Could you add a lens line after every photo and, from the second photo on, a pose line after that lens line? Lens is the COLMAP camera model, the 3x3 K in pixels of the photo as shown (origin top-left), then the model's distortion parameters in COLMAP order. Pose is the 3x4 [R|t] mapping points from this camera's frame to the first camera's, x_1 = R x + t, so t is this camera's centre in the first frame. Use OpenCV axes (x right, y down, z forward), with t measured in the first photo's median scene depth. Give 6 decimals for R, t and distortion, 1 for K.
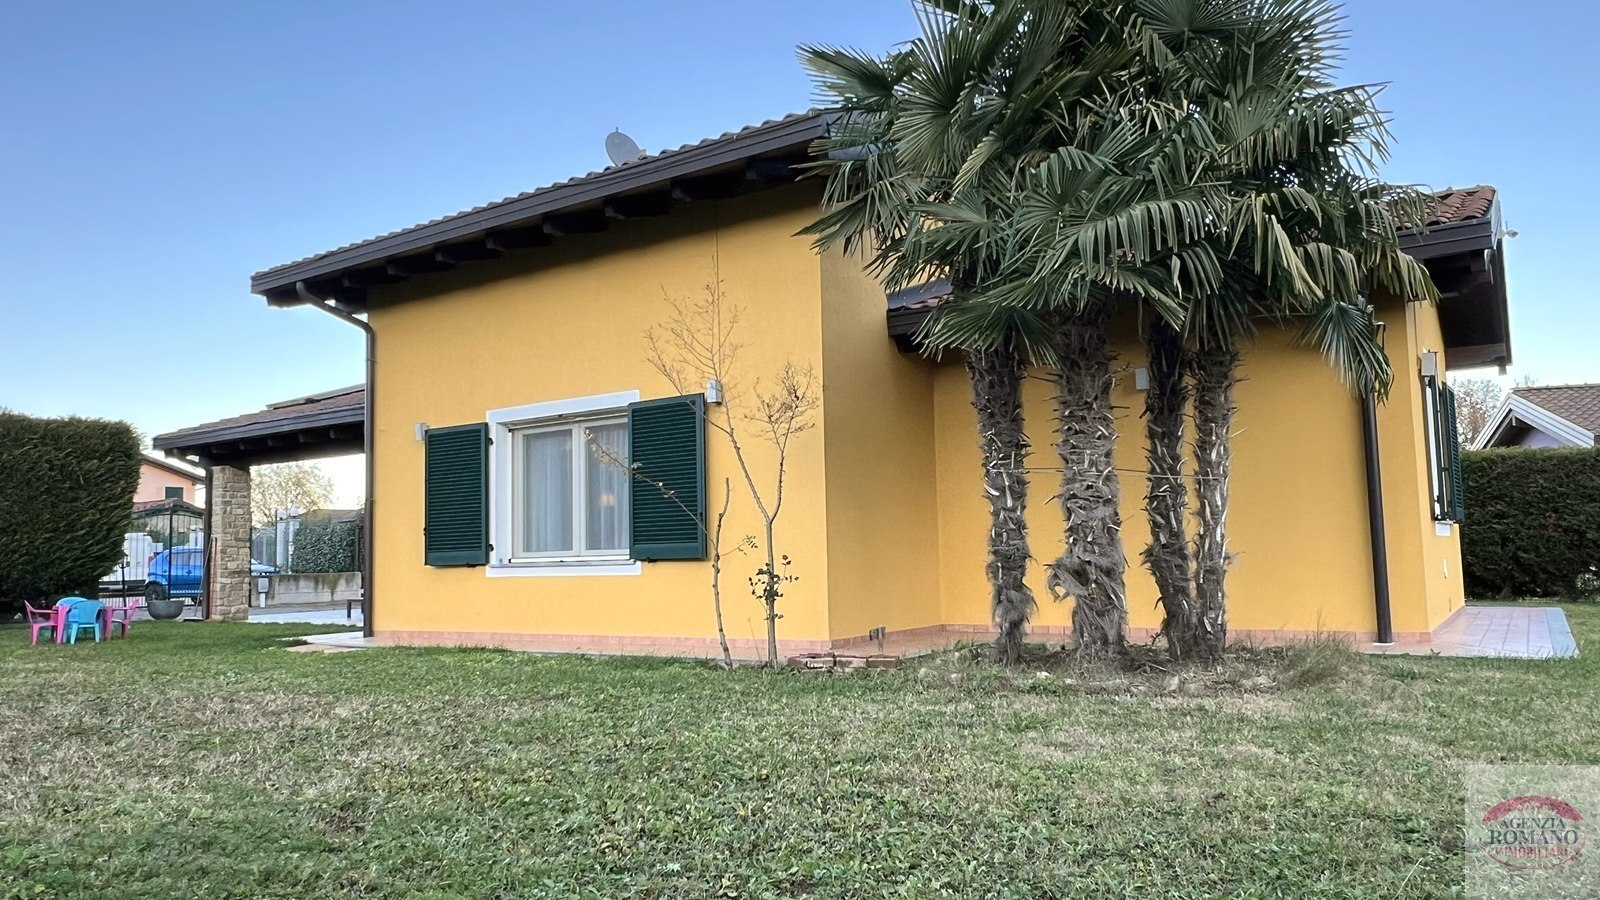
lens RADIAL K [[1061.5, 0, 769.2], [0, 1061.5, 454.1], [0, 0, 1]] dist [-0.002429, -0.002105]
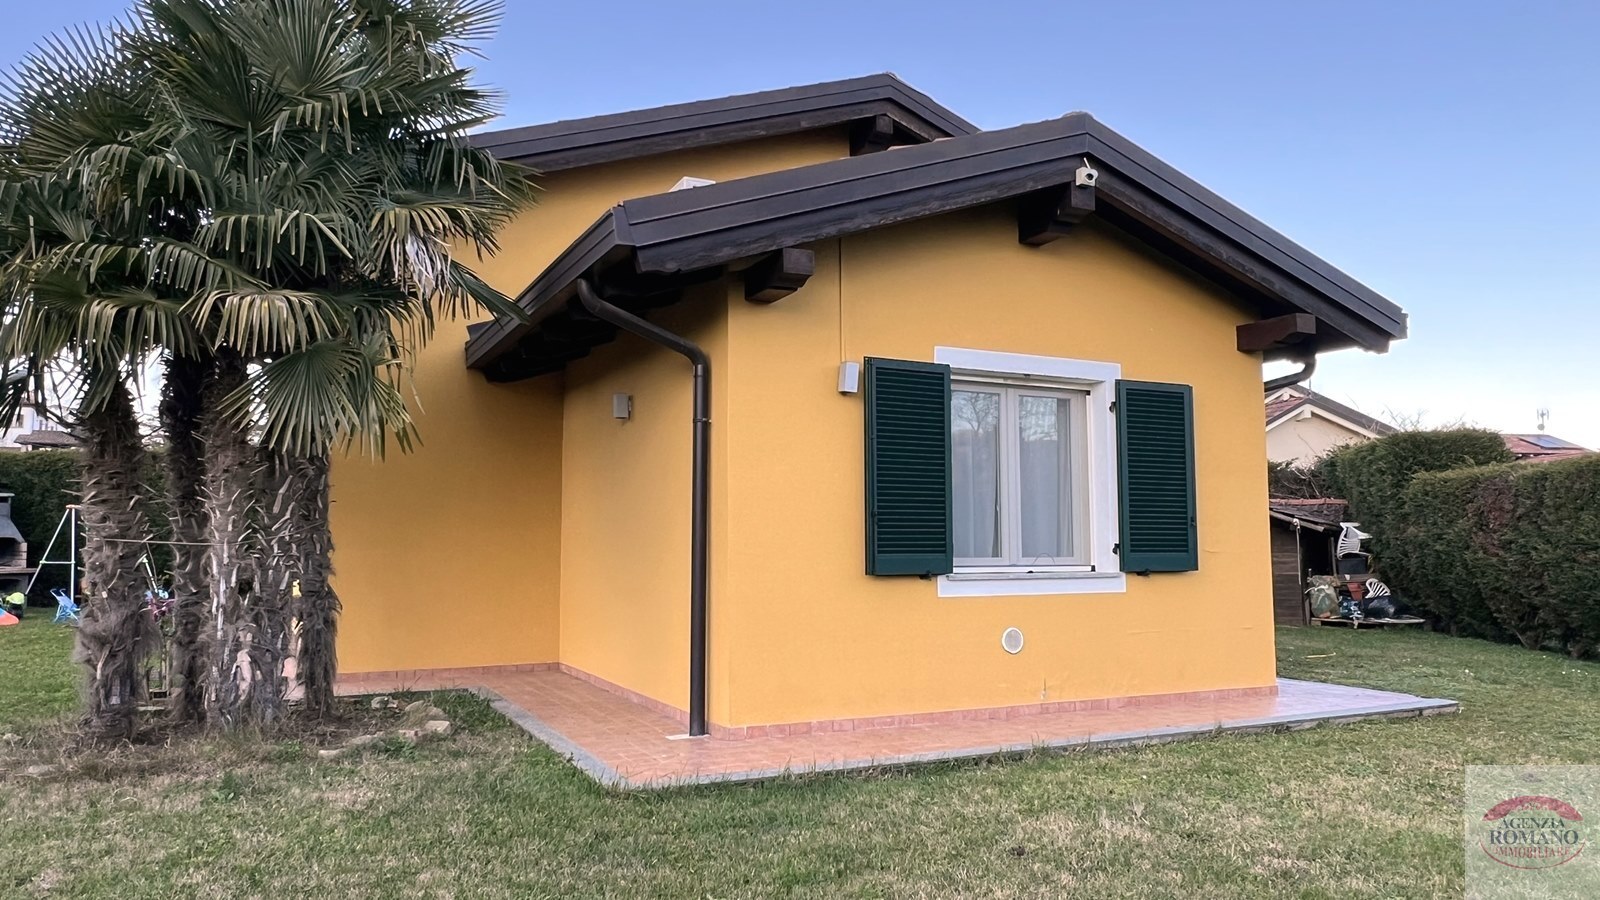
lens RADIAL K [[1061.5, 0, 769.2], [0, 1061.5, 454.1], [0, 0, 1]] dist [-0.002429, -0.002105]
pose [[0.514242, 0.103067, 0.851429, -1.297915], [-0.093733, 0.993560, -0.063660, 0.116650], [-0.852508, -0.047071, 0.520591, 1.081255]]
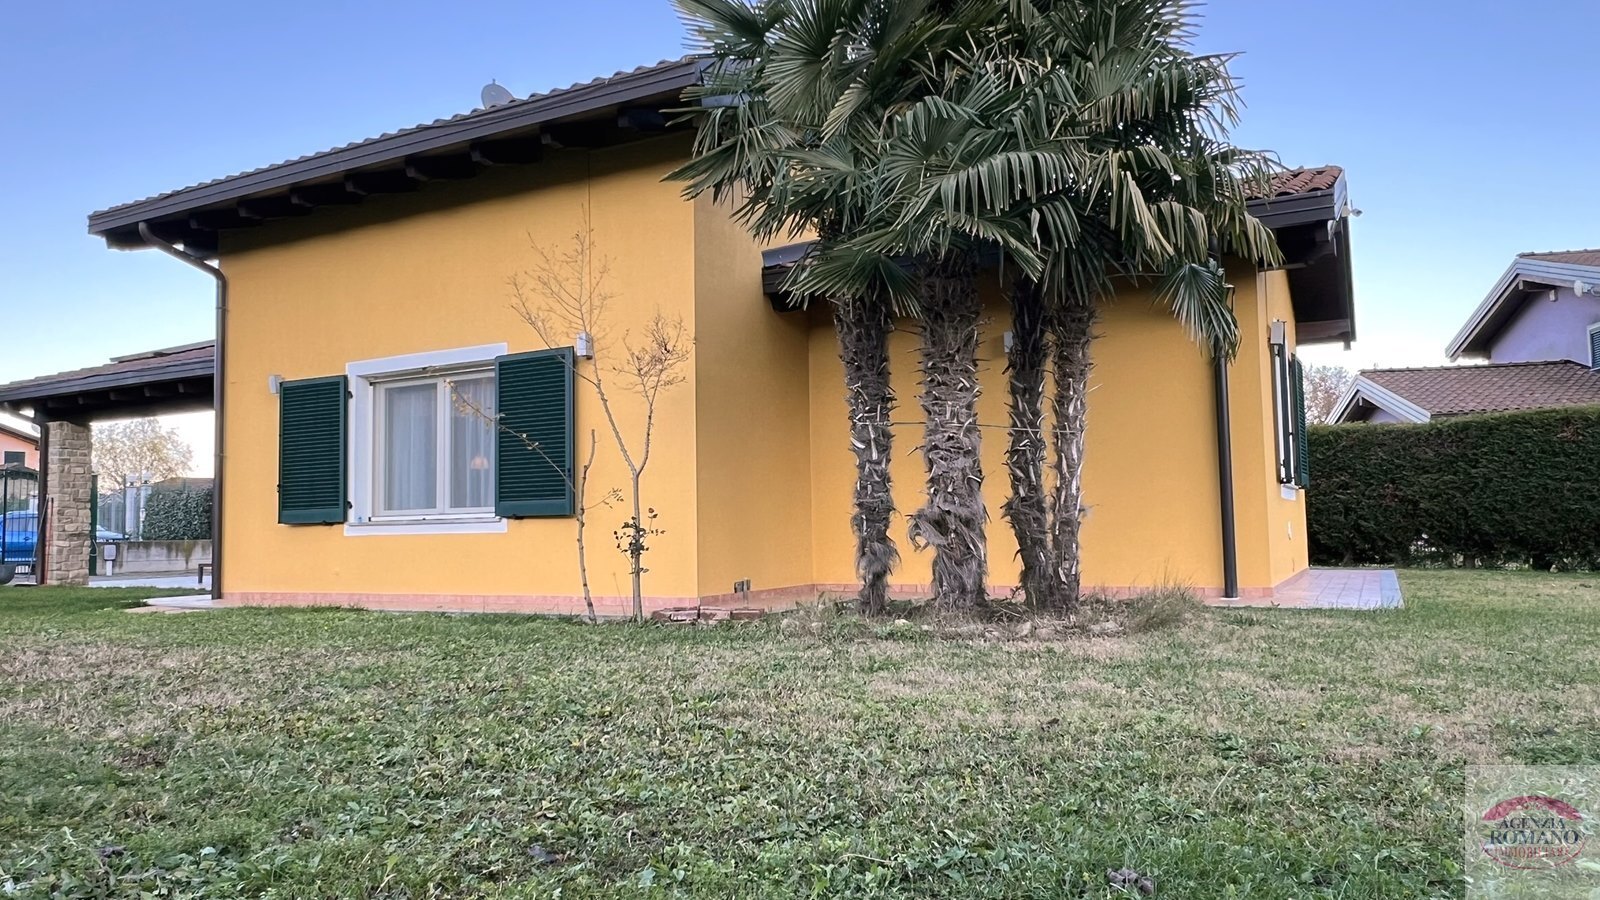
lens RADIAL K [[1061.5, 0, 769.2], [0, 1061.5, 454.1], [0, 0, 1]] dist [-0.002429, -0.002105]
pose [[0.995051, 0.011299, 0.098716, 0.029287], [-0.012903, 0.999795, 0.015625, 0.031515], [-0.098519, -0.016821, 0.994993, 0.011083]]
